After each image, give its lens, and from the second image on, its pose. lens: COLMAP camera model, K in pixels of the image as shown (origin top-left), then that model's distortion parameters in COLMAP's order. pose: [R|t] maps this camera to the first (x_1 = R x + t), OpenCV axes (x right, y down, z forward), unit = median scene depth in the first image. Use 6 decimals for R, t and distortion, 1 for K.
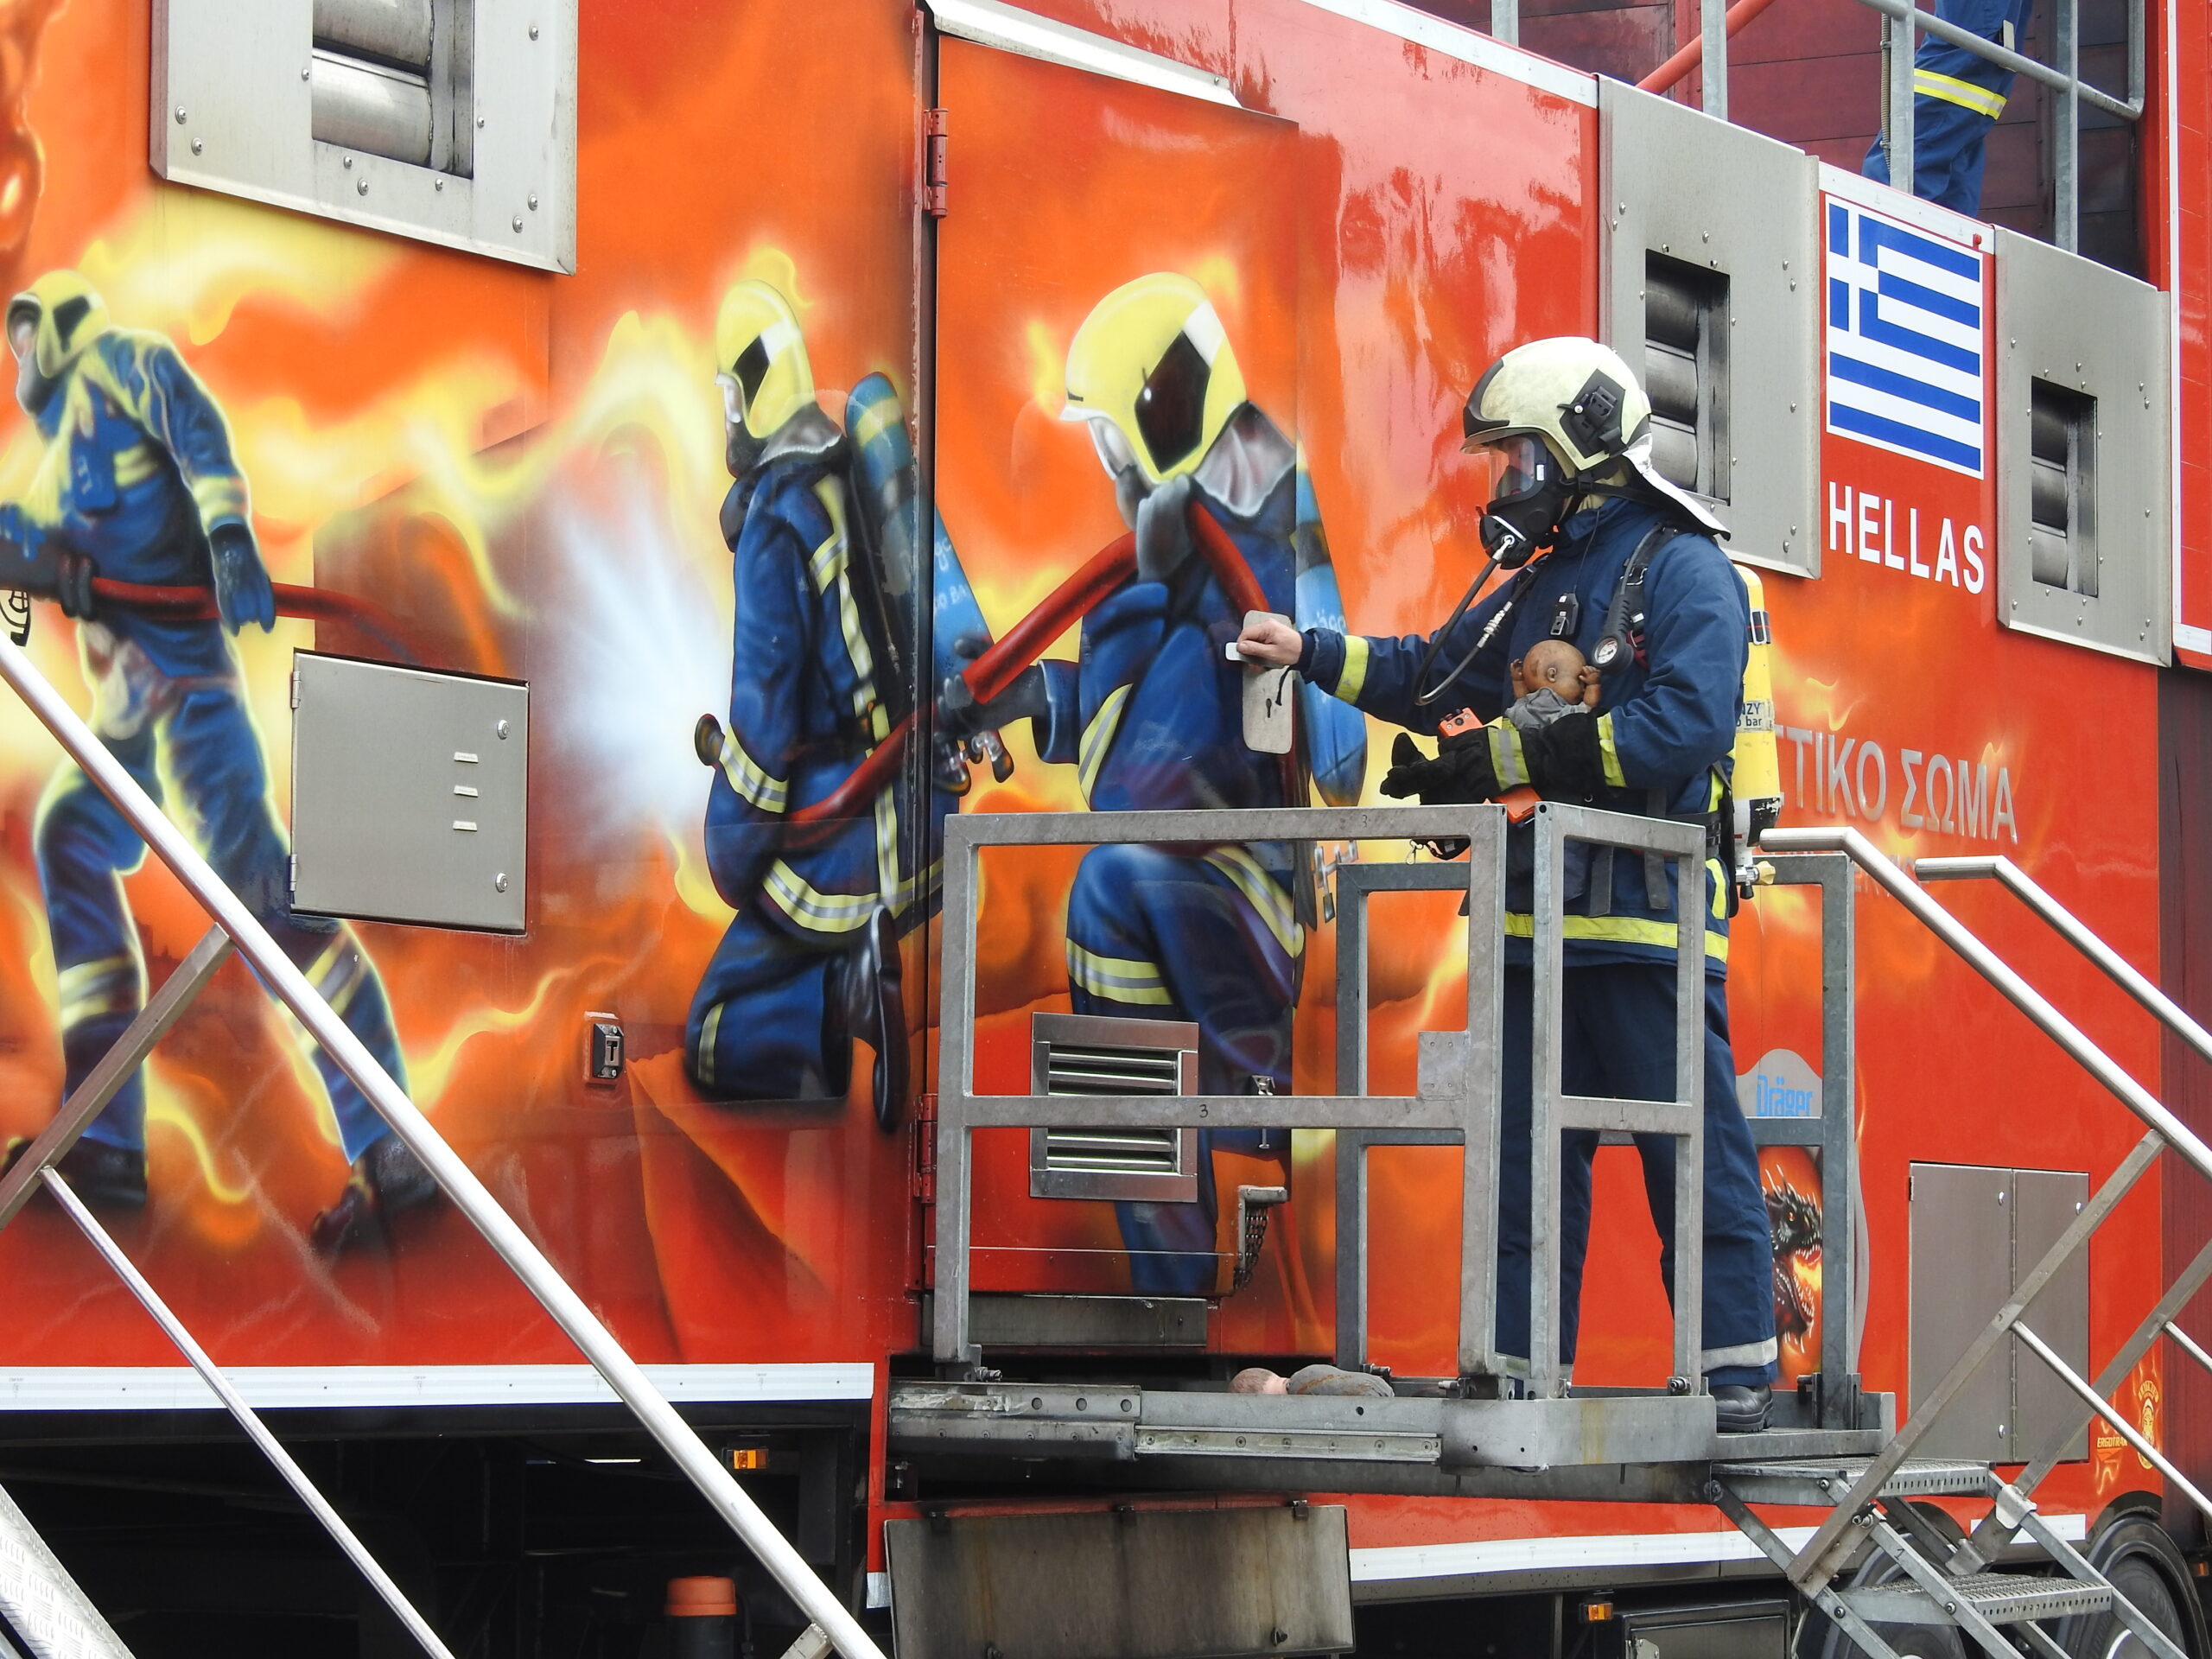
lens RADIAL K [[6903.3, 0, 1106.9], [0, 6903.3, 823.9], [0, 0, 1]] dist [-0.005399, 0.000000]
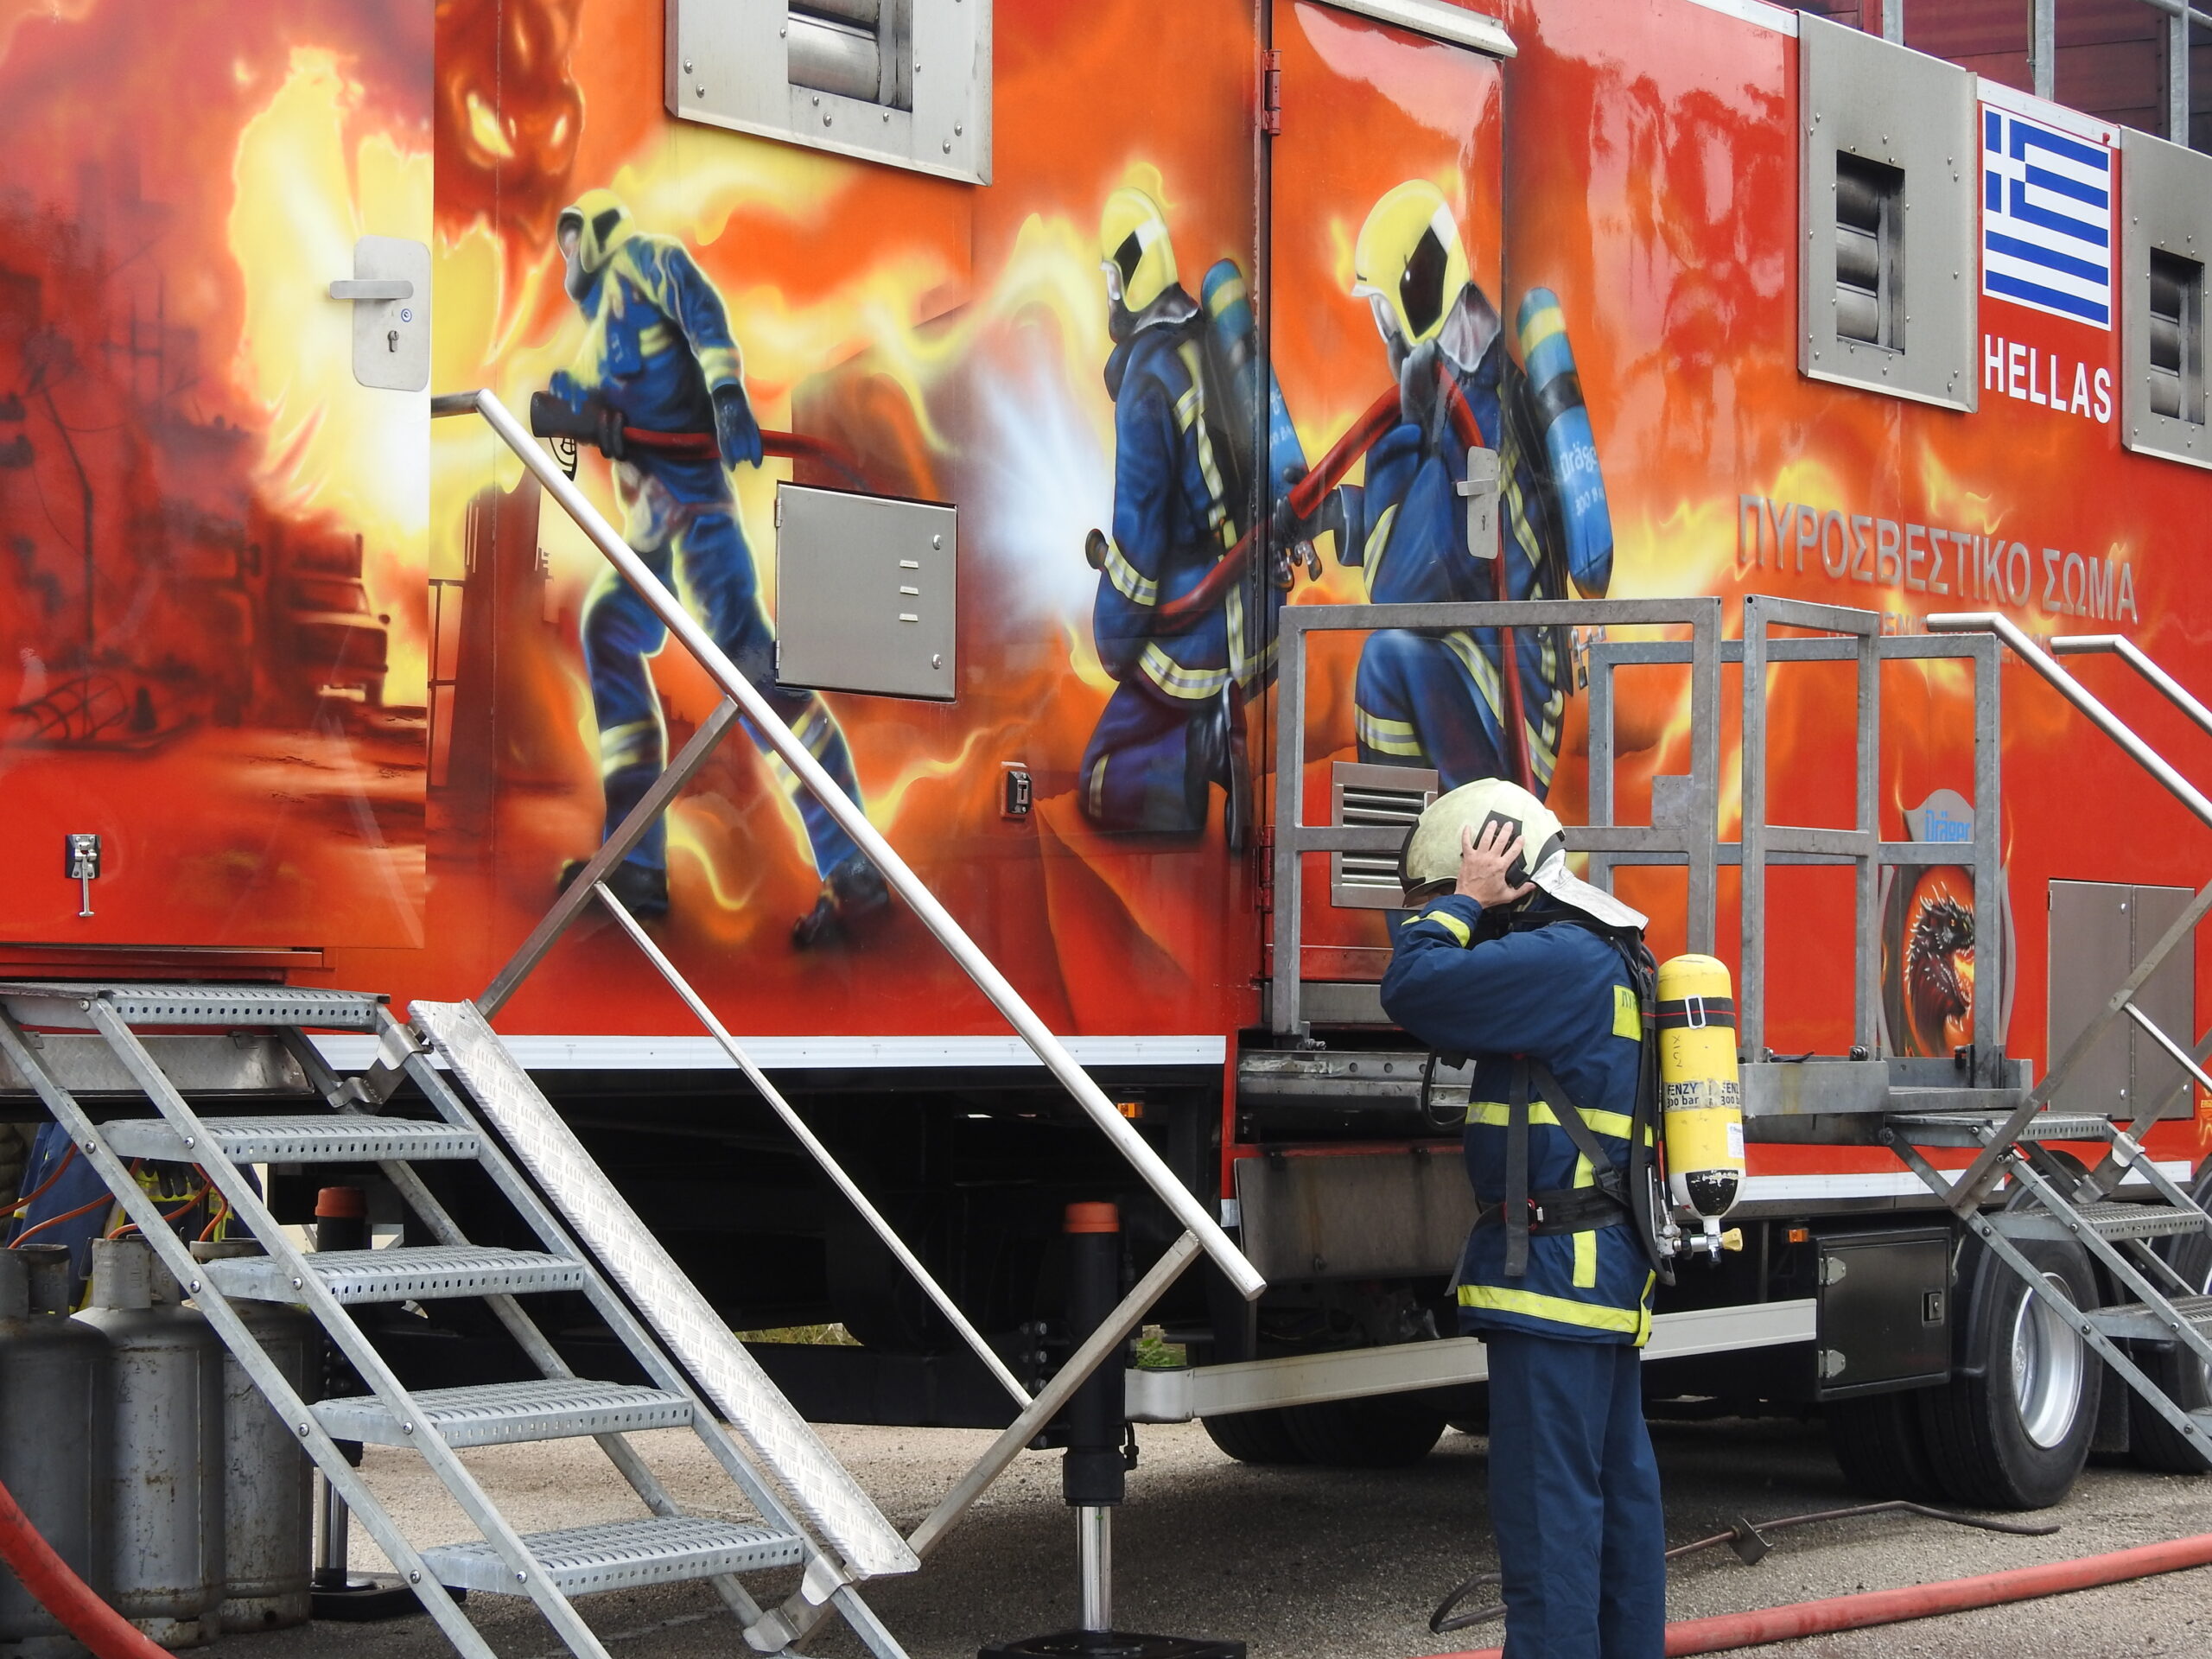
lens RADIAL K [[5720.6, 0, 1094.9], [0, 5720.6, 815.3], [0, 0, 1]] dist [0.007047, 0.000000]
pose [[0.998593, -0.001860, -0.052997, -0.001760], [0.003810, 0.999318, 0.036727, -0.001703], [0.052892, -0.036877, 0.997919, -0.057400]]
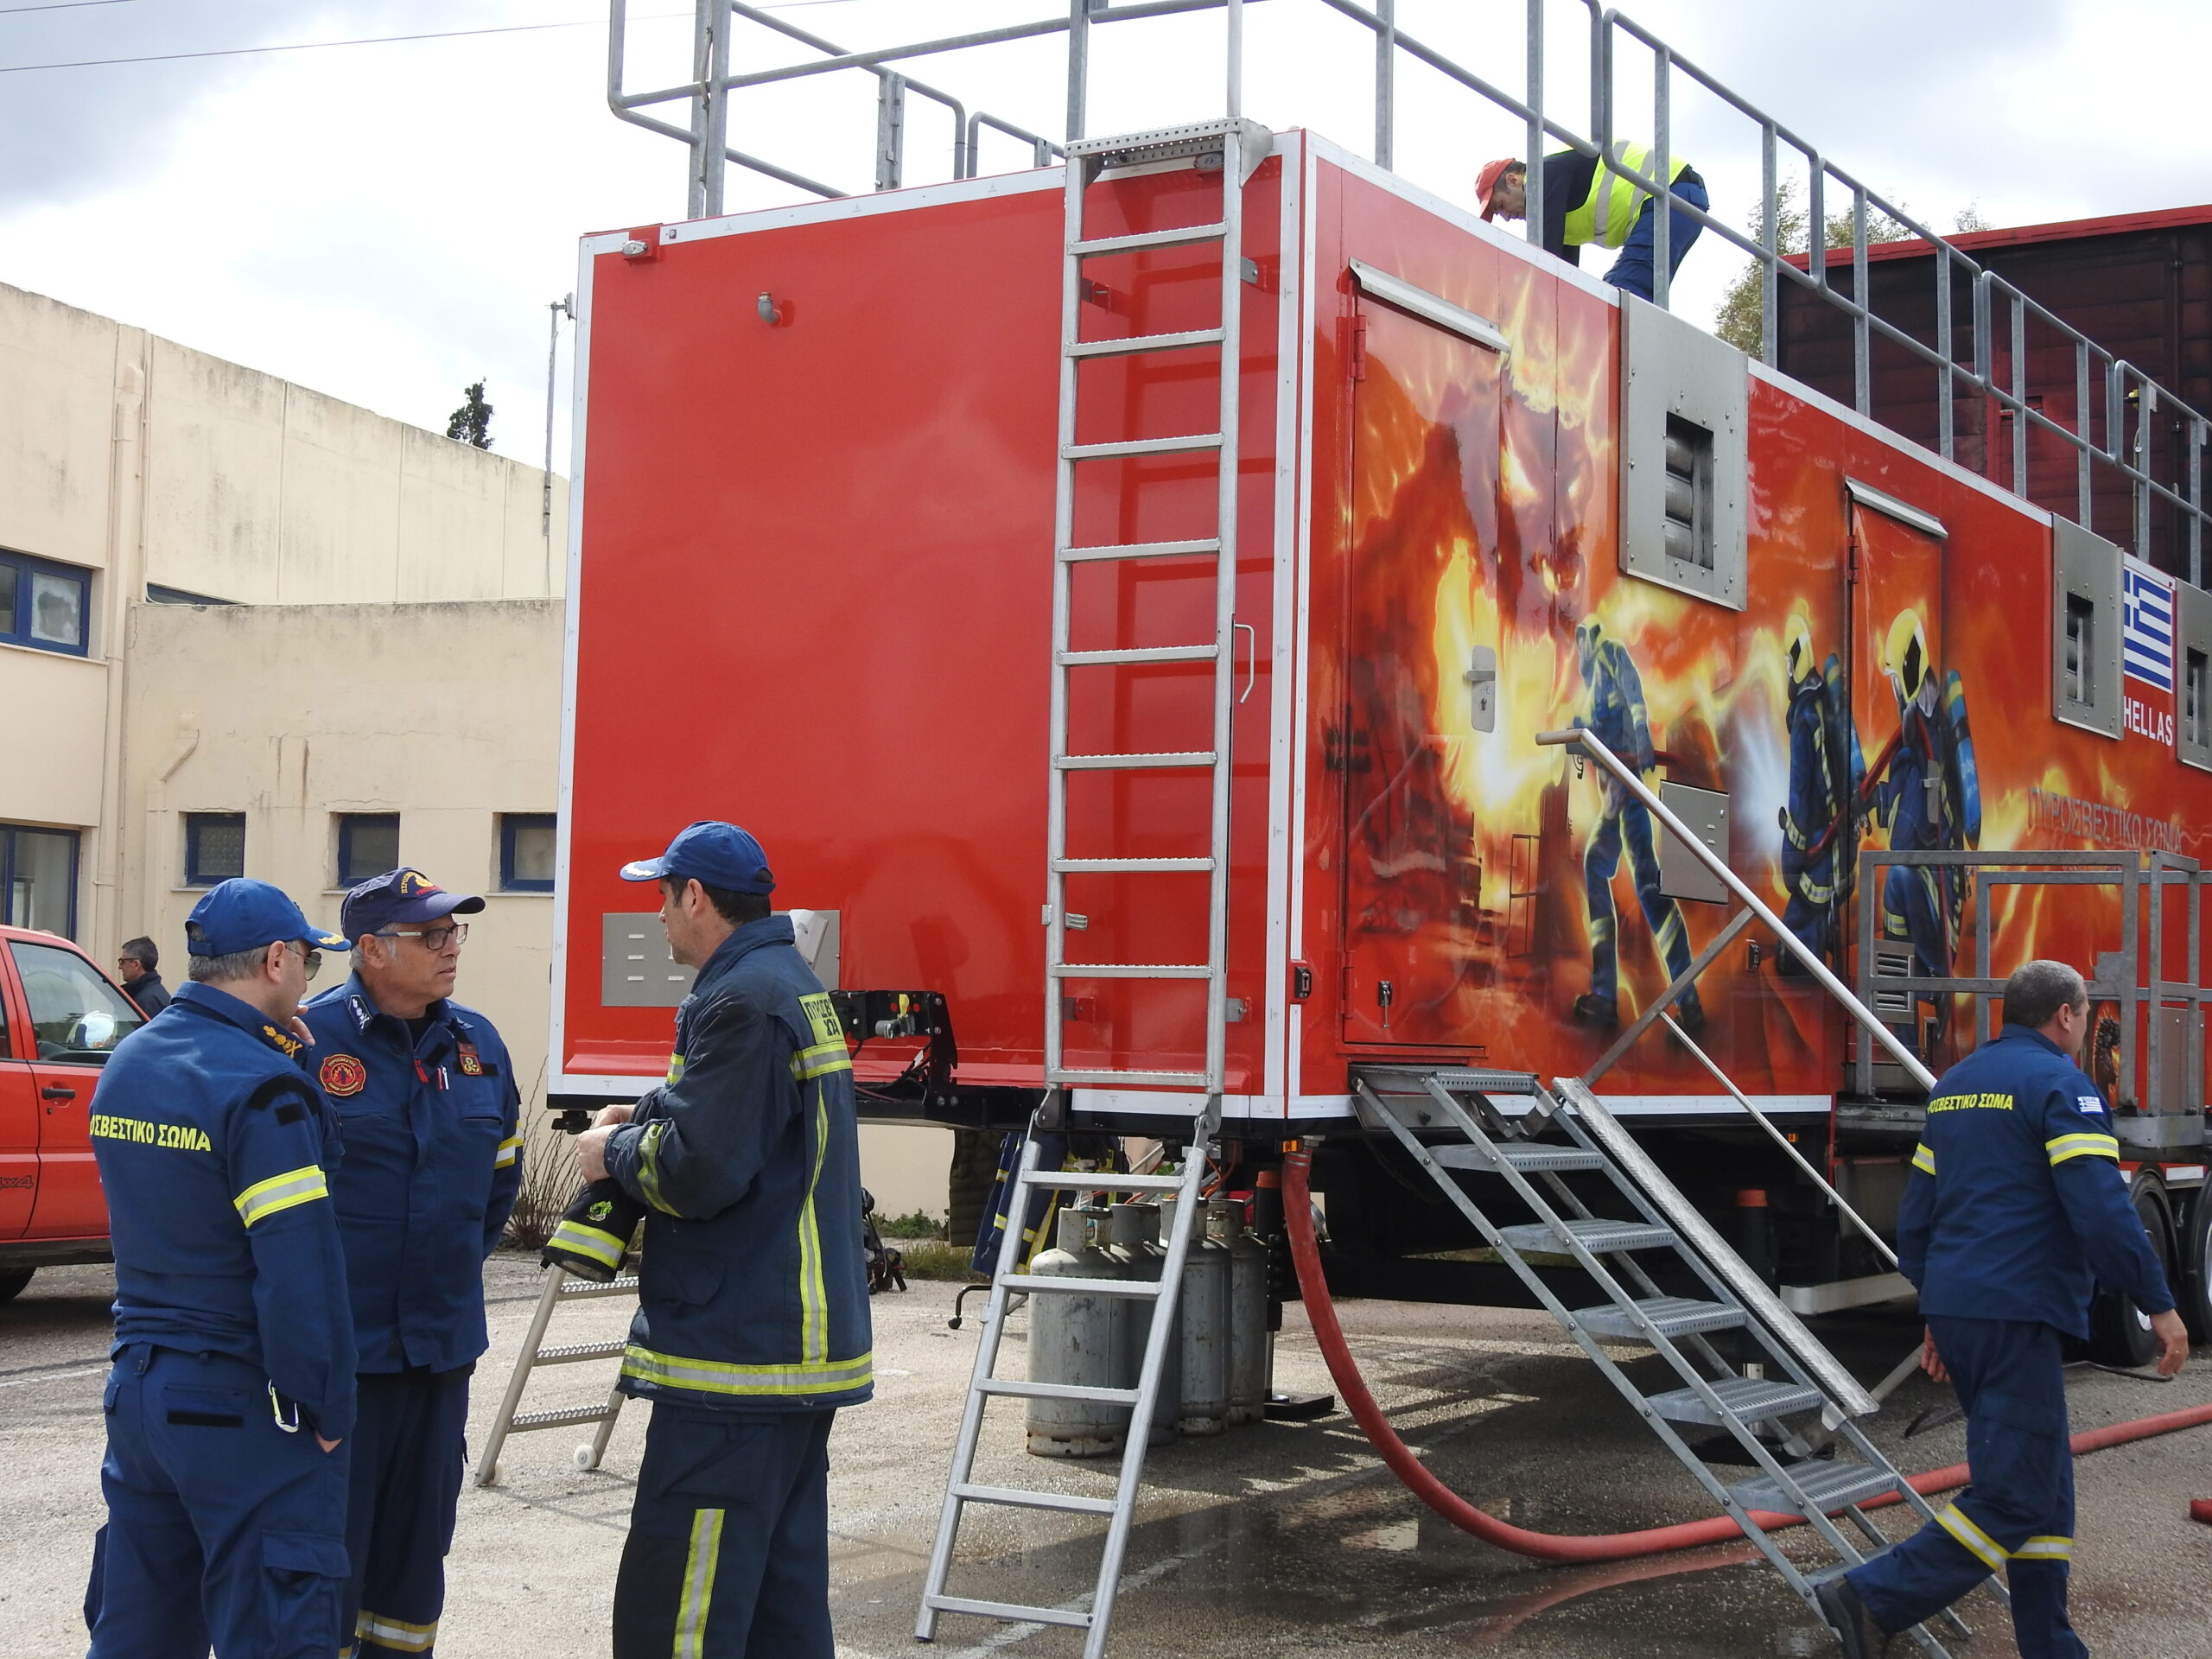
lens RADIAL K [[3243.7, 0, 1095.0], [0, 3243.7, 822.1], [0, 0, 1]] dist [-0.005705, 0.000000]
pose [[0.998123, 0.012059, -0.060049, -0.210120], [-0.011965, 0.999927, 0.001935, -0.009740], [0.060068, -0.001213, 0.998194, -0.065711]]
